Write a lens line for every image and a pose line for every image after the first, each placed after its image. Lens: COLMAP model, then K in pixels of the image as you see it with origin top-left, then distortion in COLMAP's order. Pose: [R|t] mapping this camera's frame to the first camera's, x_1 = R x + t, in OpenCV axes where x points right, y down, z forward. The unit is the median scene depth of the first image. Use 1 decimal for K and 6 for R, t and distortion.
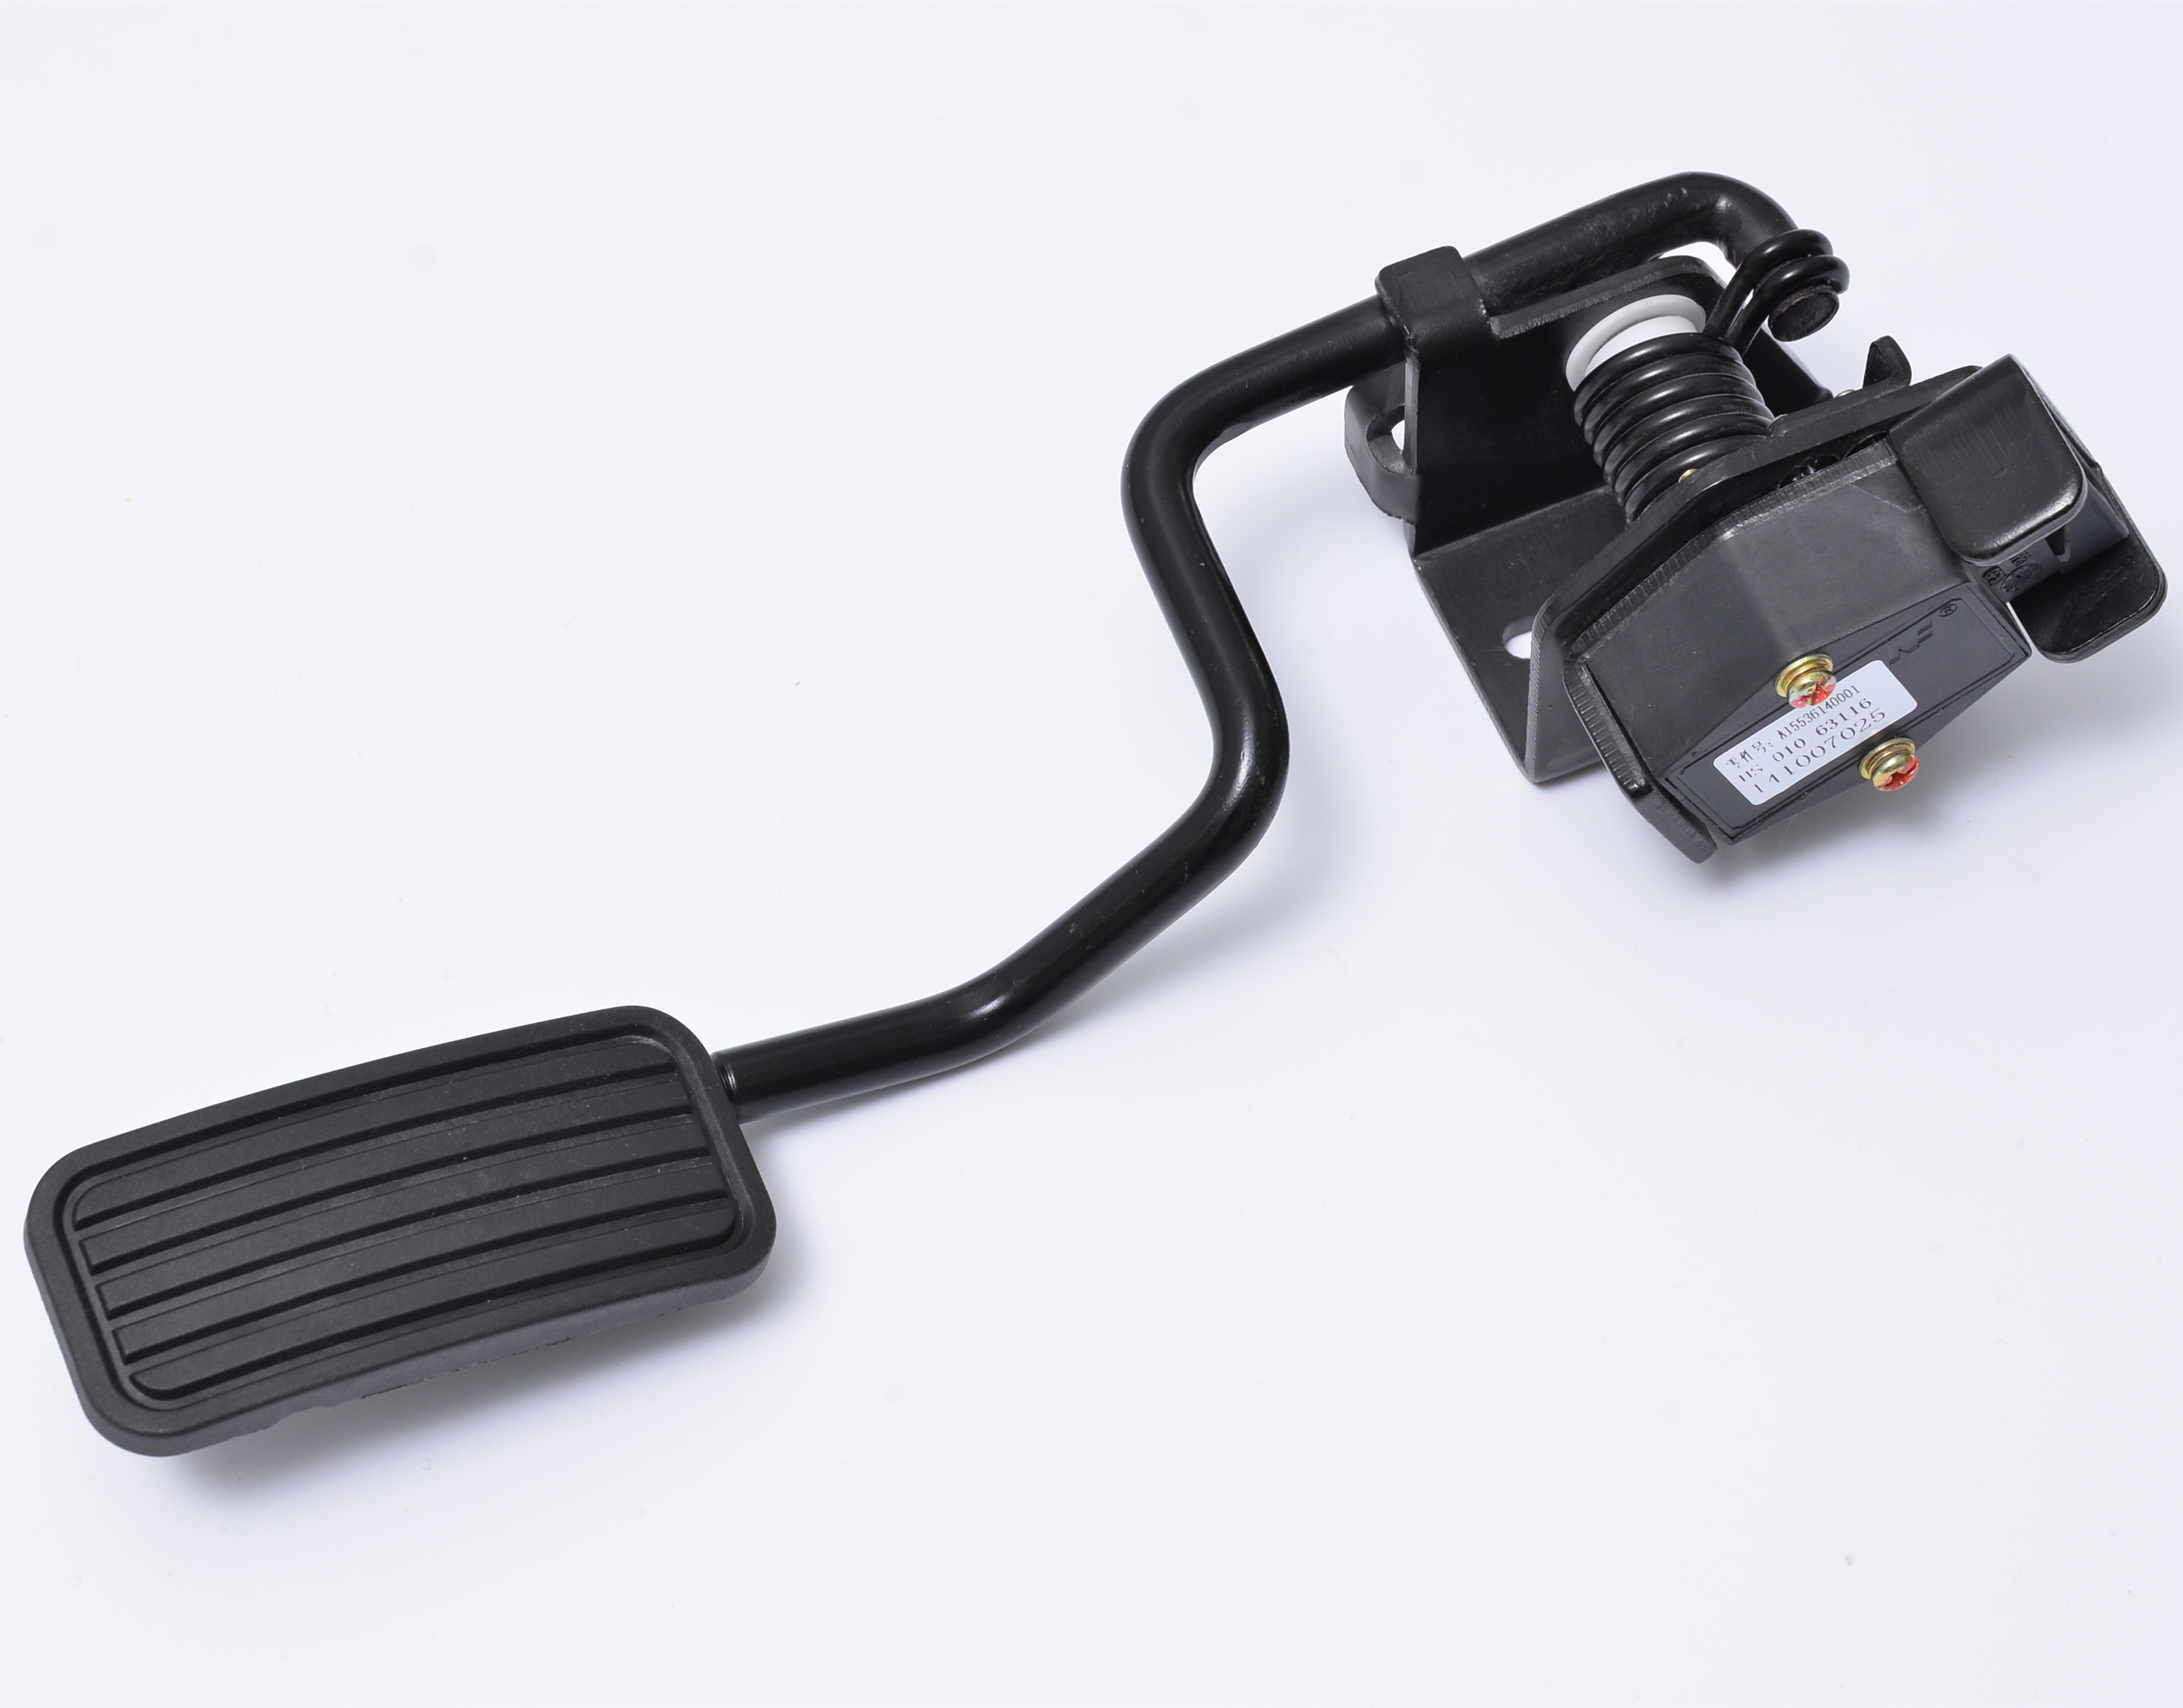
lens RADIAL K [[5940.3, 0, 1090.4], [0, 5940.3, 853.6], [0, 0, 1]] dist [0.188395, 0.000000]
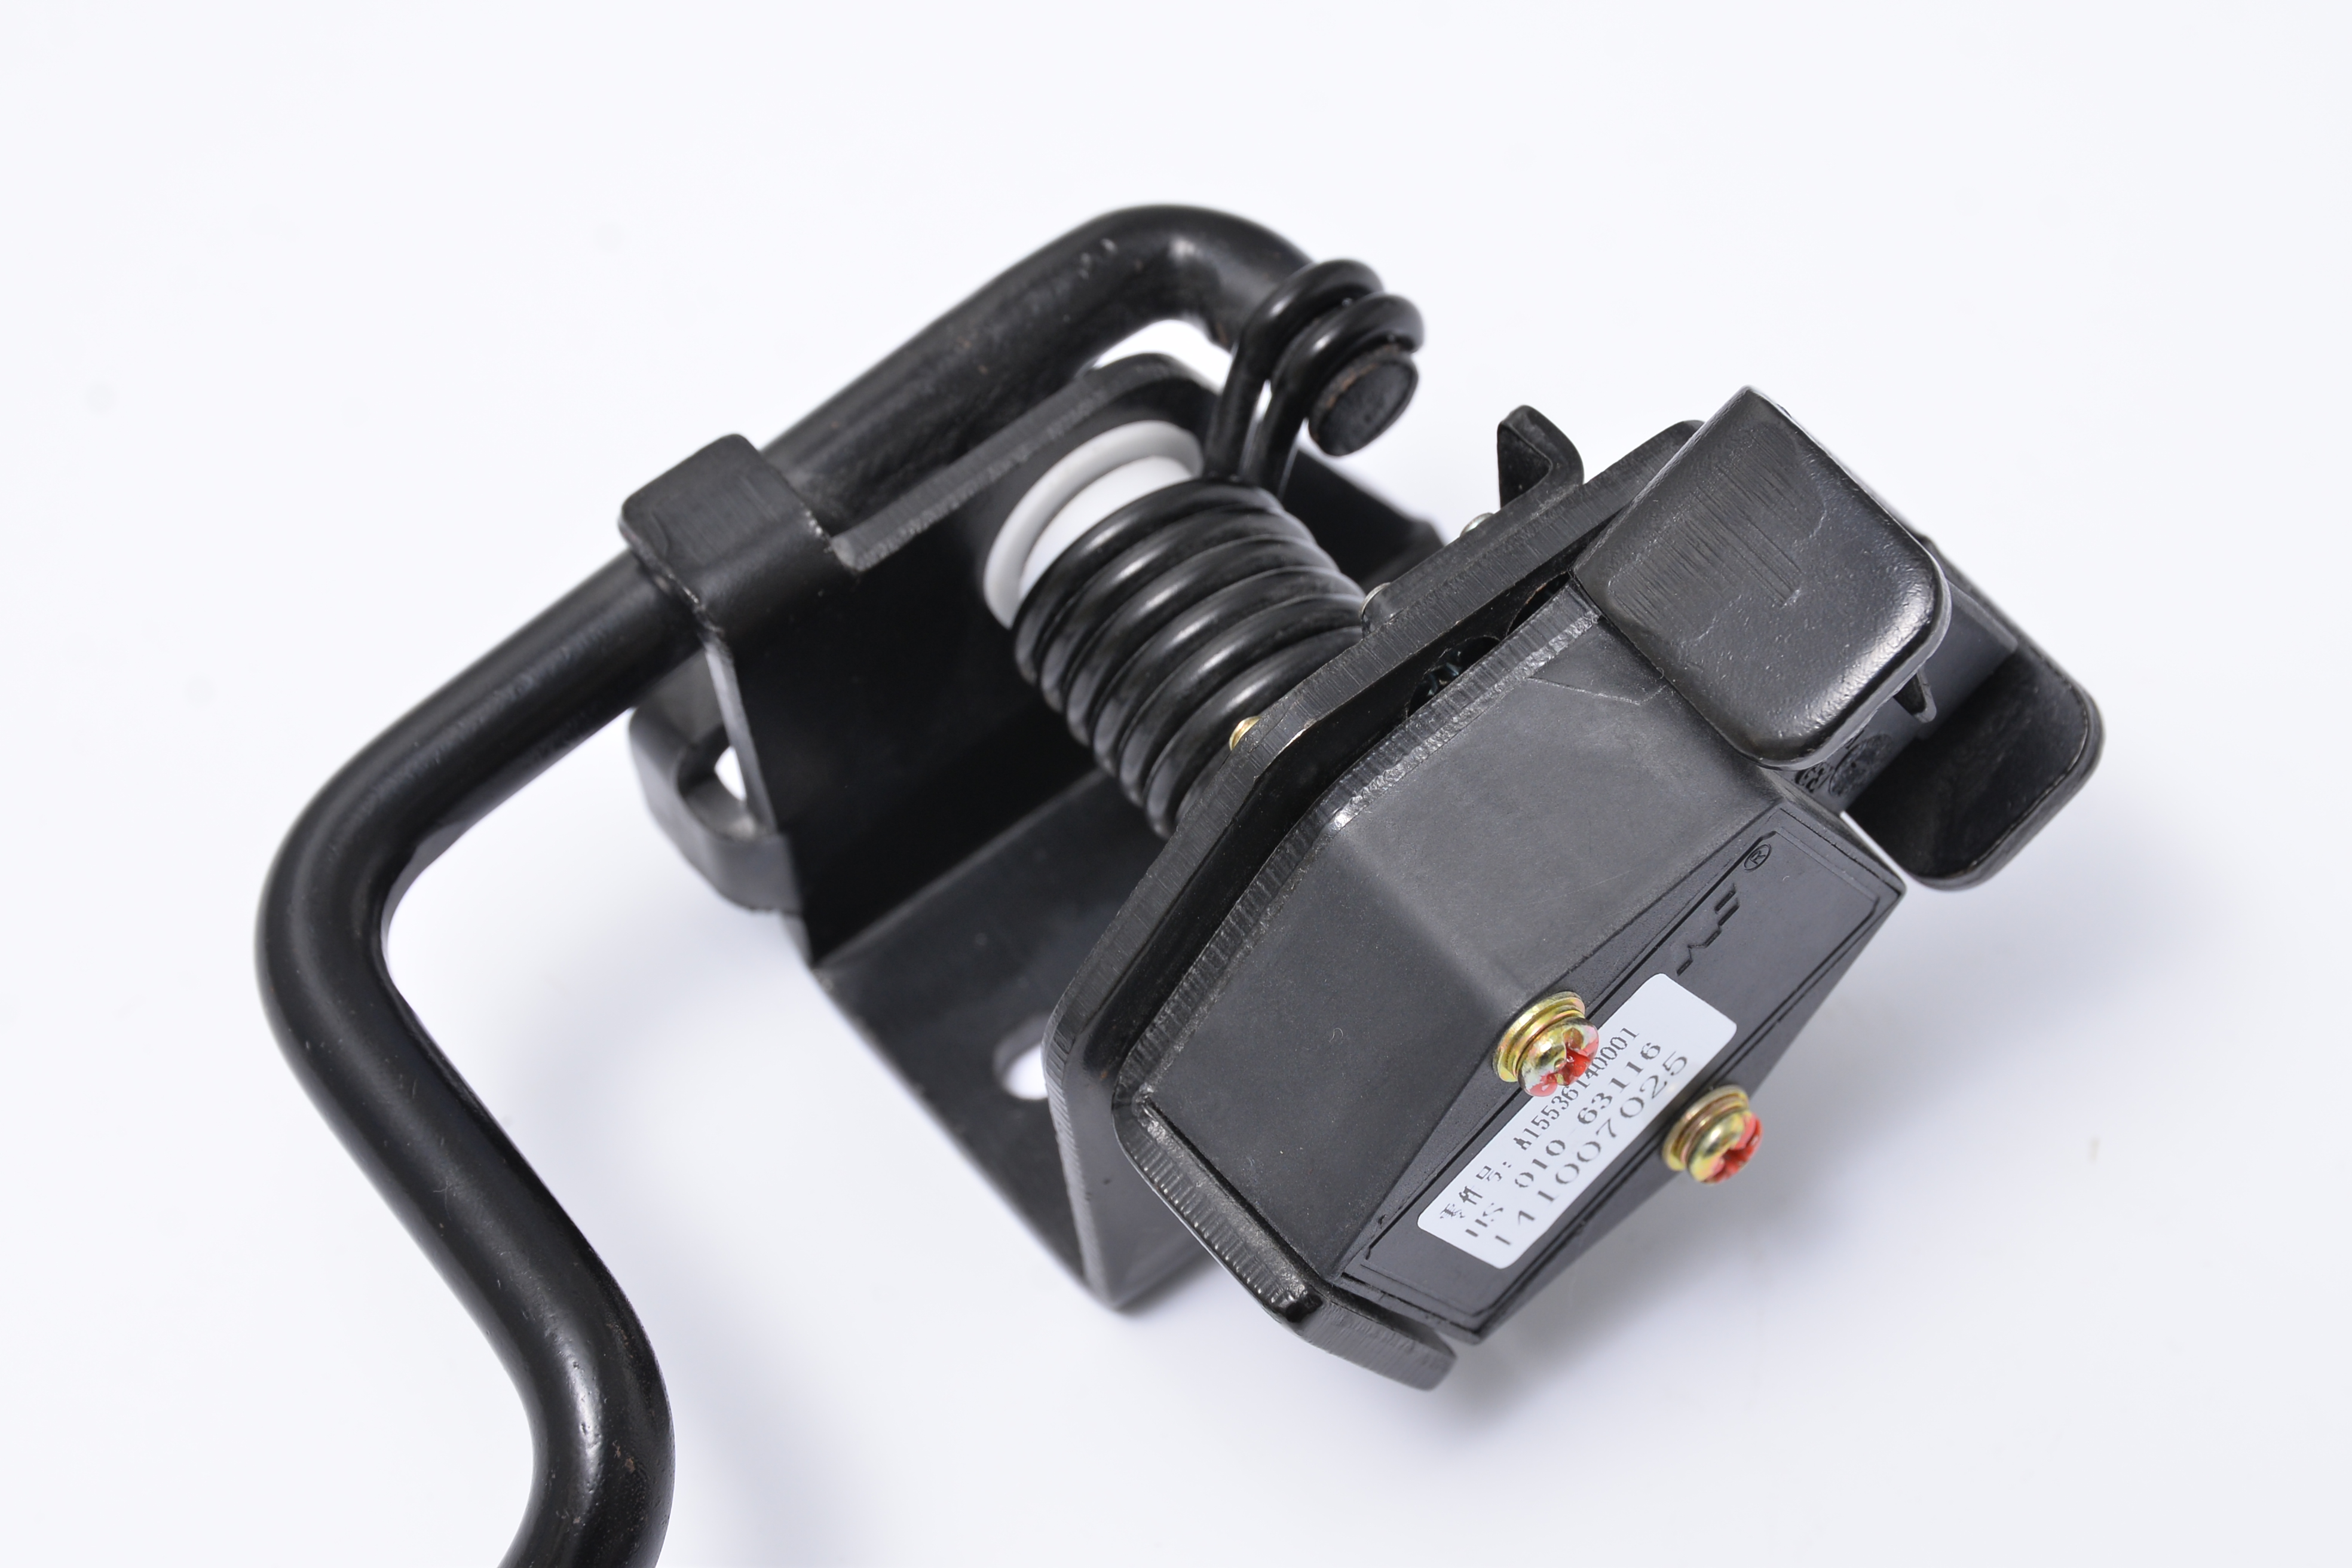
lens RADIAL K [[7580.7, 0, 1176.2], [0, 7580.7, 784.1], [0, 0, 1]] dist [0.049584, 0.000000]
pose [[0.965747, -0.242345, 0.092750, 0.026883], [0.247114, 0.967997, -0.043778, -0.028681], [-0.079173, 0.065198, 0.994727, 0.290887]]
